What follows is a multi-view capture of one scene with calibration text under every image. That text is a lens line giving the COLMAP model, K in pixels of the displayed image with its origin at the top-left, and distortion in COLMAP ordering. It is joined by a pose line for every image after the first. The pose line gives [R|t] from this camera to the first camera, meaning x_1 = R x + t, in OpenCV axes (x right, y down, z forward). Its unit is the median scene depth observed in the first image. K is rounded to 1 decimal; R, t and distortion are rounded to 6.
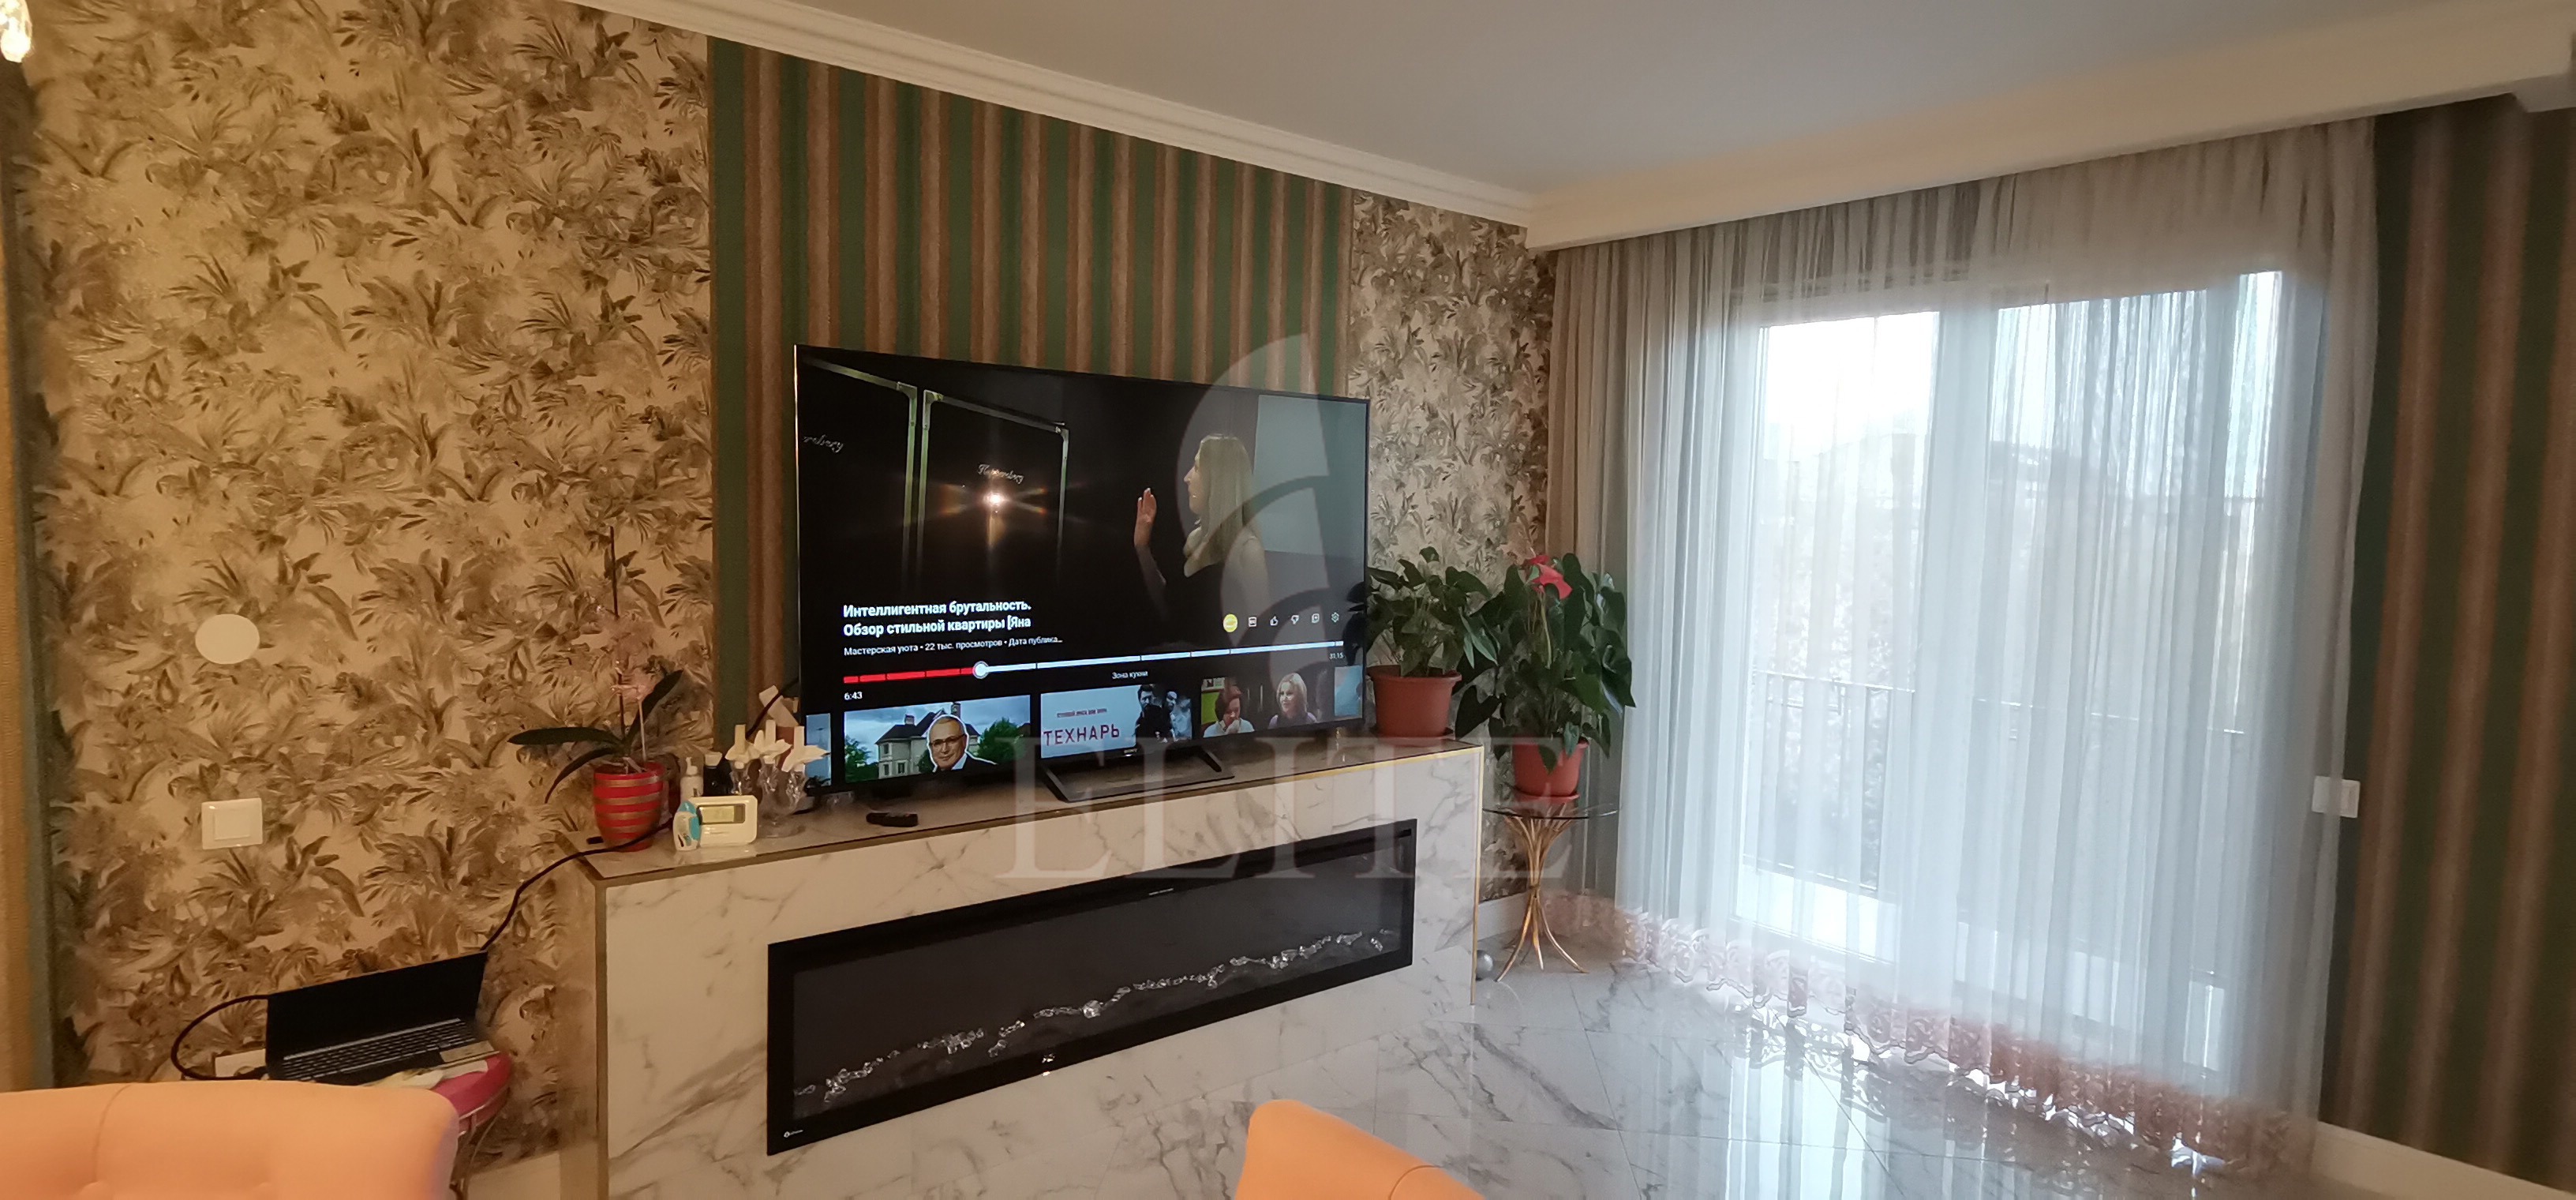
lens RADIAL K [[1286.6, 0, 1296.2], [0, 1286.6, 588.4], [0, 0, 1]] dist [0.015876, -0.006997]
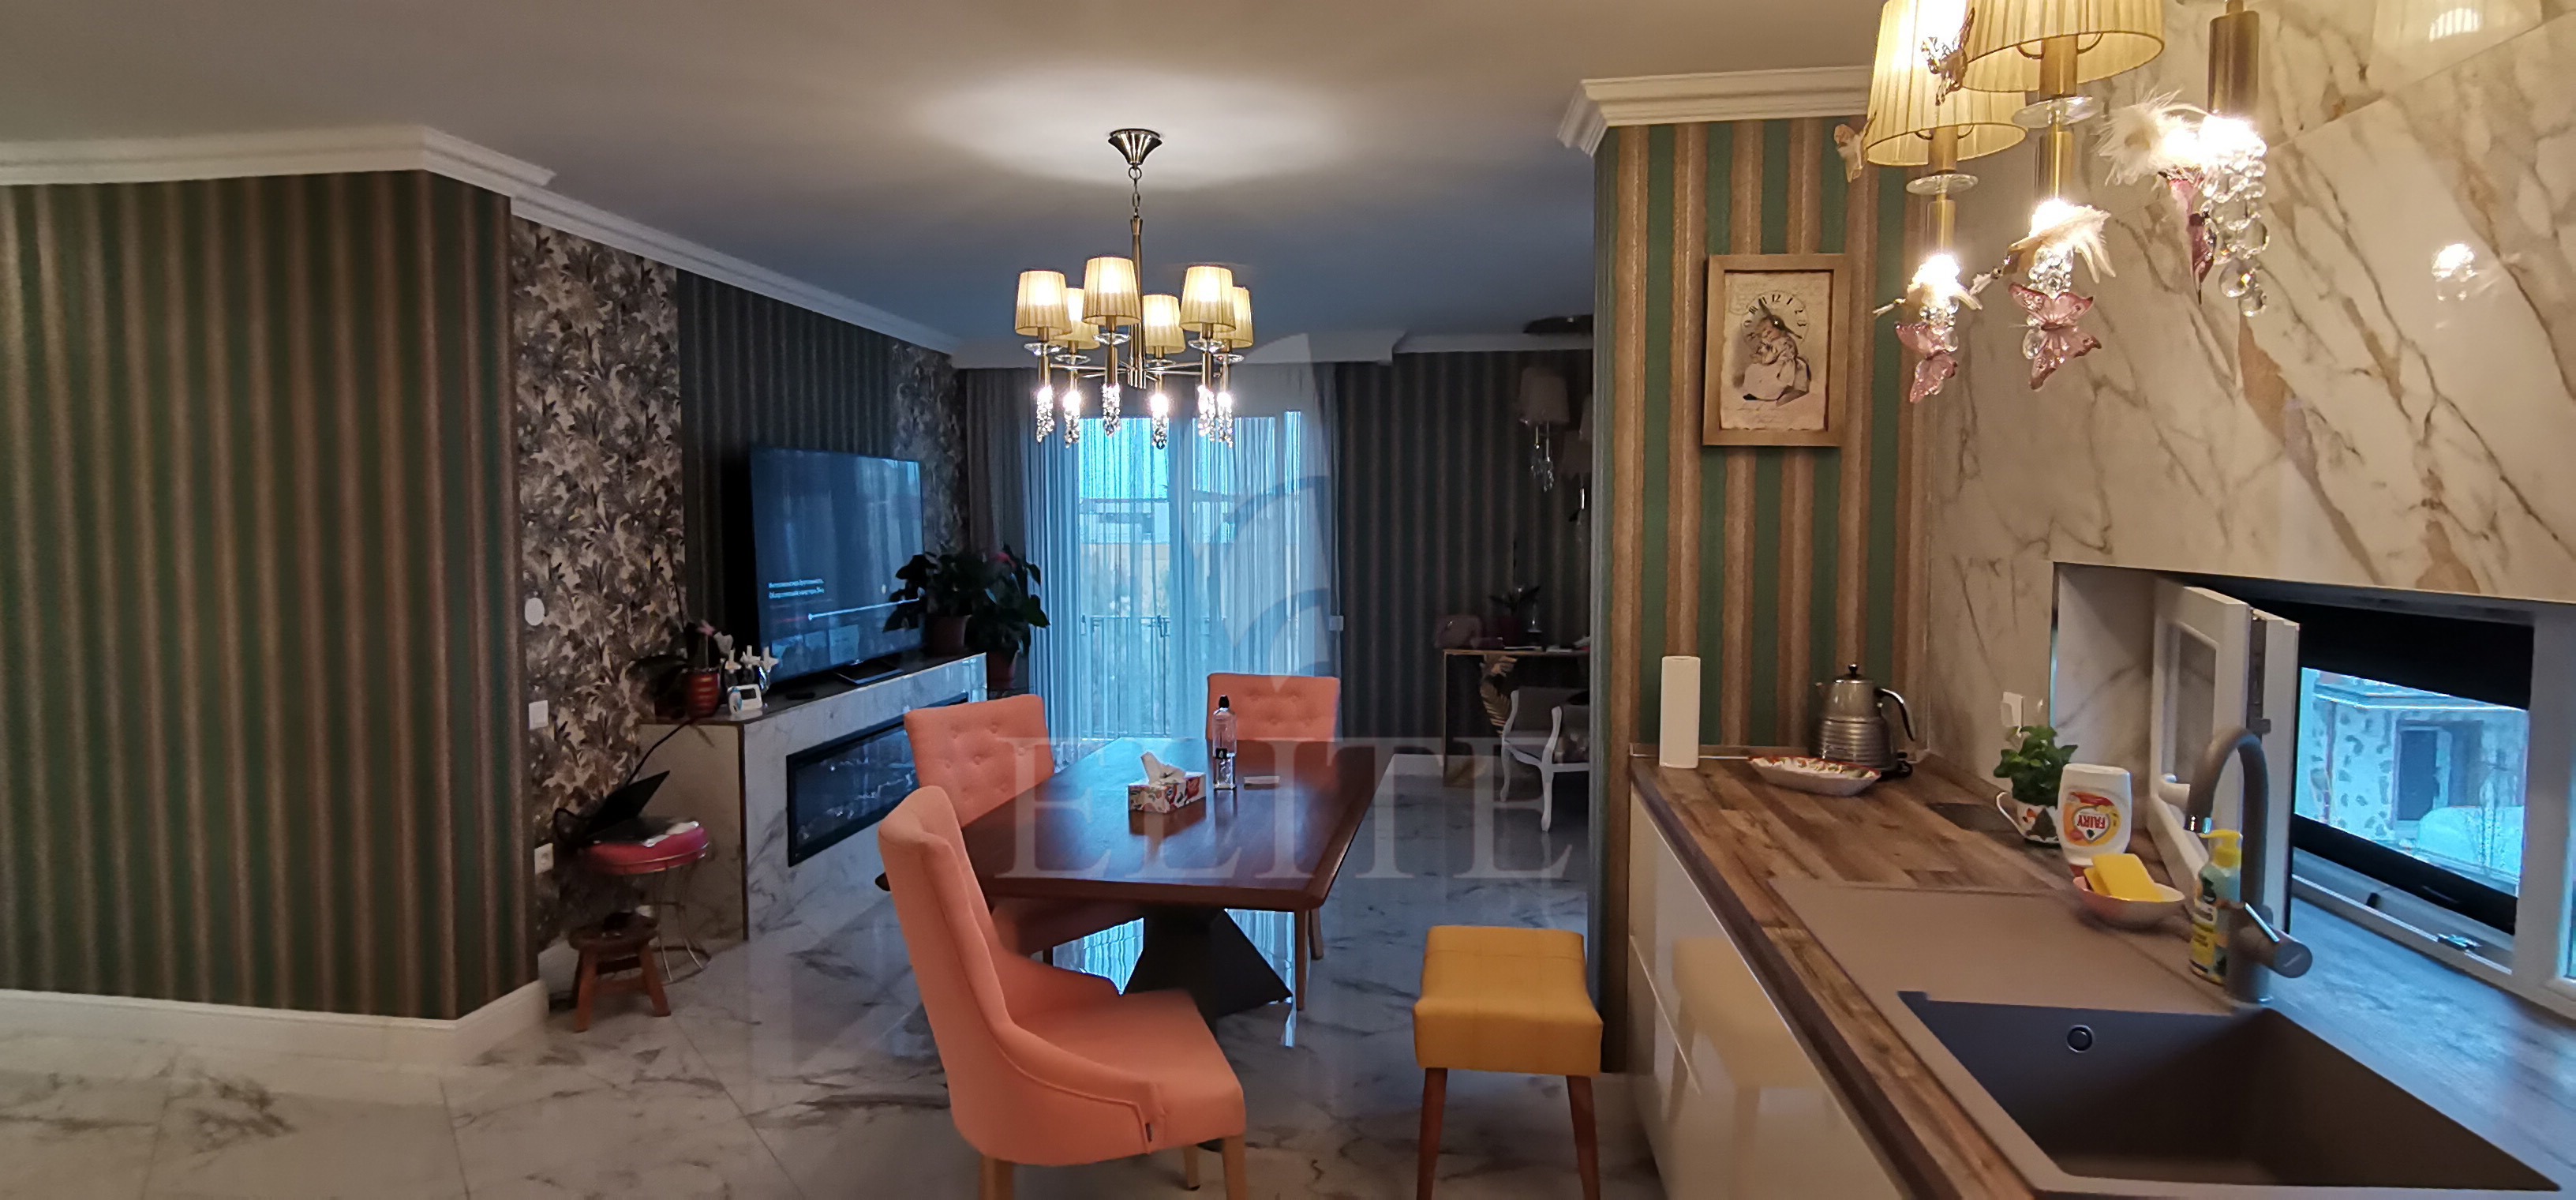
lens RADIAL K [[1286.6, 0, 1279.3], [0, 1286.6, 585.2], [0, 0, 1]] dist [0.015876, -0.006997]
pose [[0.736777, -0.059662, 0.673498, -1.189427], [0.063340, 0.997809, 0.019101, 0.031108], [-0.673162, 0.028586, 0.738942, -0.960011]]
